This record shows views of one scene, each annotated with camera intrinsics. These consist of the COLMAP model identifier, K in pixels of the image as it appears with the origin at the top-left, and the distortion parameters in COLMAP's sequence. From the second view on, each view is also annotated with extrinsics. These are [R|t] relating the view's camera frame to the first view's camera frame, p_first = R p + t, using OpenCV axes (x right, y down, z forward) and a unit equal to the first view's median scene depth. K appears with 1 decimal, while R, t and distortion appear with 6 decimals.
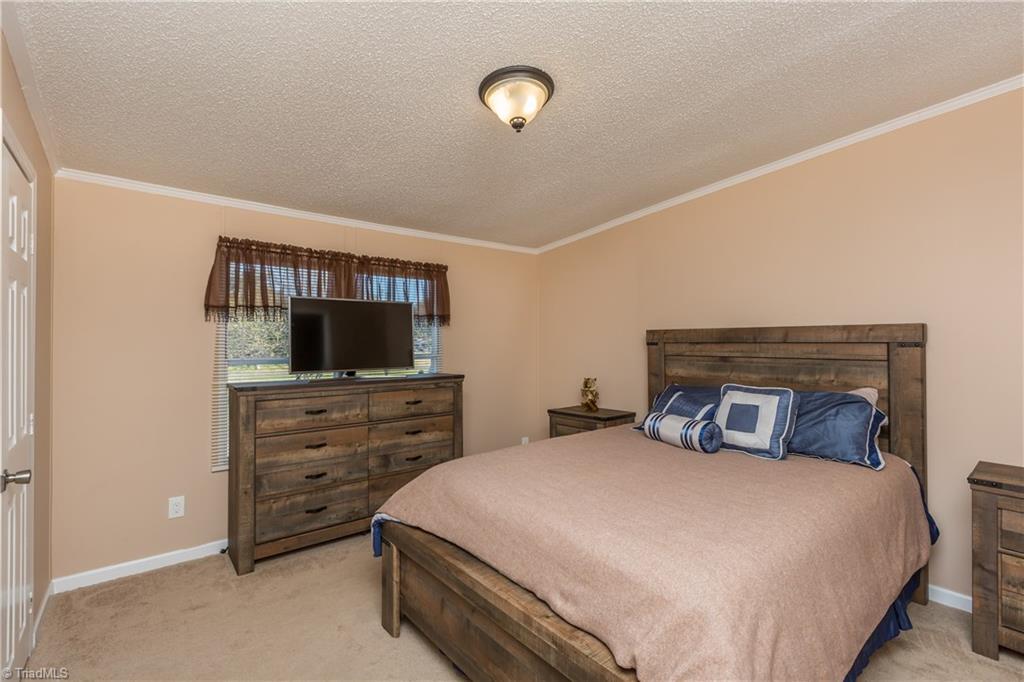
lens RADIAL K [[461.6, 0, 513.3], [0, 461.6, 341.2], [0, 0, 1]] dist [-0.005620, -0.000411]
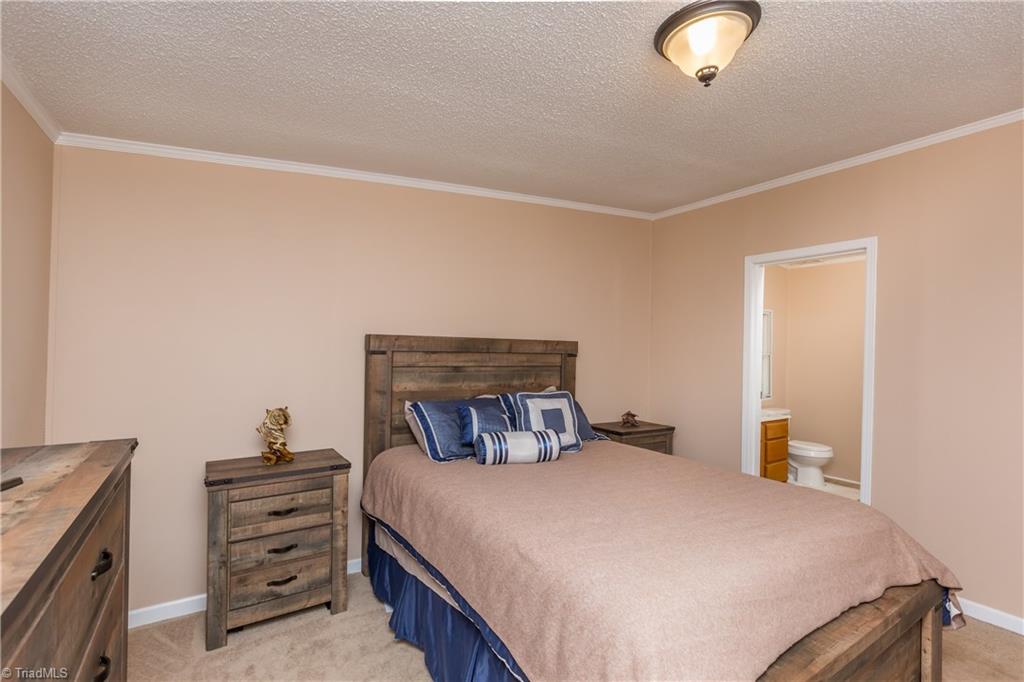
lens RADIAL K [[461.6, 0, 512.9], [0, 461.6, 347.5], [0, 0, 1]] dist [-0.005620, -0.000411]
pose [[0.111551, 0.012712, 0.993677, -0.519492], [-0.019599, 0.999752, -0.010589, 0.001512], [-0.993565, -0.018294, 0.111772, 0.813480]]
